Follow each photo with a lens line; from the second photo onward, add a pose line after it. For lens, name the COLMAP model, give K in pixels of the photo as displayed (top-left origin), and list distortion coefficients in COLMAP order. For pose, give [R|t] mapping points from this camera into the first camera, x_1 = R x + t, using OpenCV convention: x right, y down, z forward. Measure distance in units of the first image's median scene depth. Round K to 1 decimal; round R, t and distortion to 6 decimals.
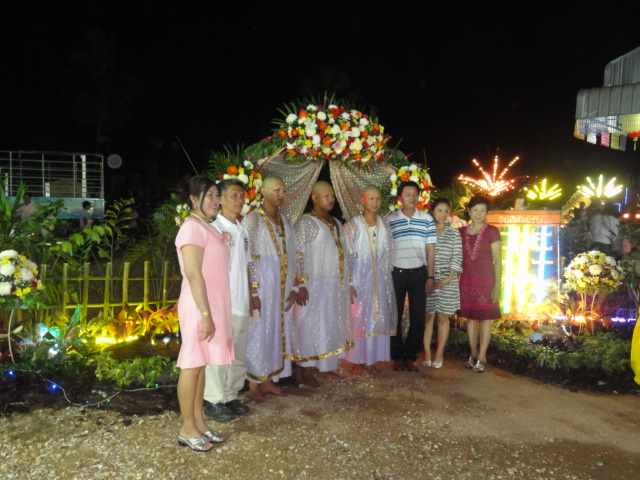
lens RADIAL K [[545.0, 0, 320.0], [0, 545.0, 240.0], [0, 0, 1]] dist [0.013294, 0.002243]
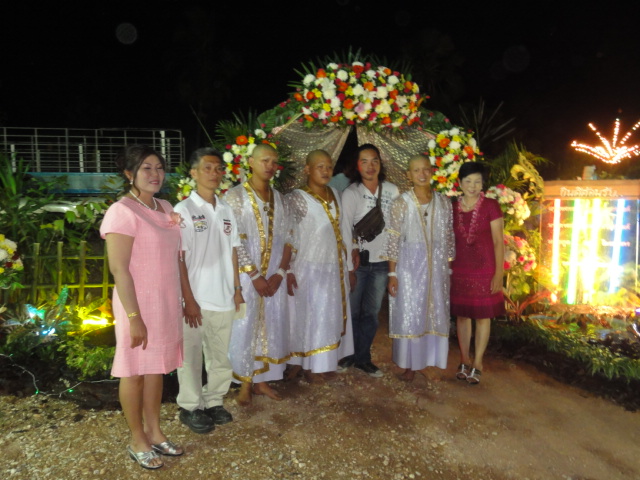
lens RADIAL K [[545.0, 0, 320.0], [0, 545.0, 240.0], [0, 0, 1]] dist [0.013294, 0.002243]
pose [[0.981304, 0.008988, -0.192256, 0.137577], [0.000694, 0.998737, 0.050234, -0.006706], [0.192465, -0.049429, 0.980058, 0.118933]]
